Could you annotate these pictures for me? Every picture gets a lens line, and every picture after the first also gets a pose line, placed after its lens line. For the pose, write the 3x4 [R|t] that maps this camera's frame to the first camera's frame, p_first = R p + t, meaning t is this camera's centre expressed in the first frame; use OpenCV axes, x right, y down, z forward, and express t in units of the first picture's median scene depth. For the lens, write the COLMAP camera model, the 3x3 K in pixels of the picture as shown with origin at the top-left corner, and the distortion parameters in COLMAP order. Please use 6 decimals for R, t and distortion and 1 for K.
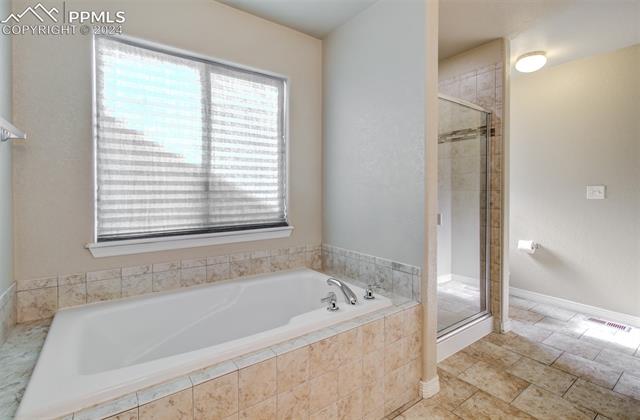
lens RADIAL K [[292.4, 0, 320.5], [0, 292.4, 194.2], [0, 0, 1]] dist [0.000148, 0.000198]
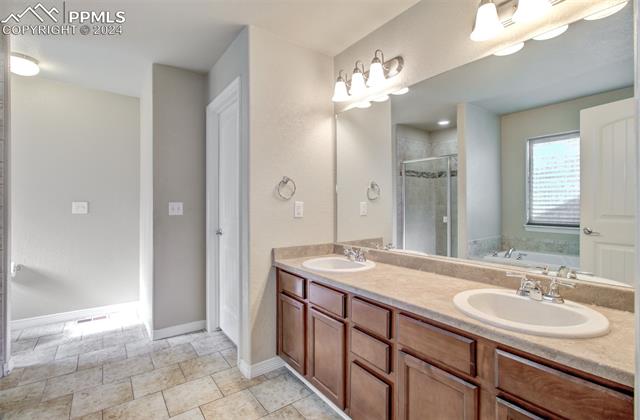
lens RADIAL K [[303.5, 0, 318.1], [0, 303.5, 206.5], [0, 0, 1]] dist [0.000476, 0.000384]
pose [[0.009951, -0.002127, 0.999948, -0.268483], [0.011125, 0.999936, 0.002017, -0.003301], [-0.999889, 0.011104, 0.009974, 0.093132]]
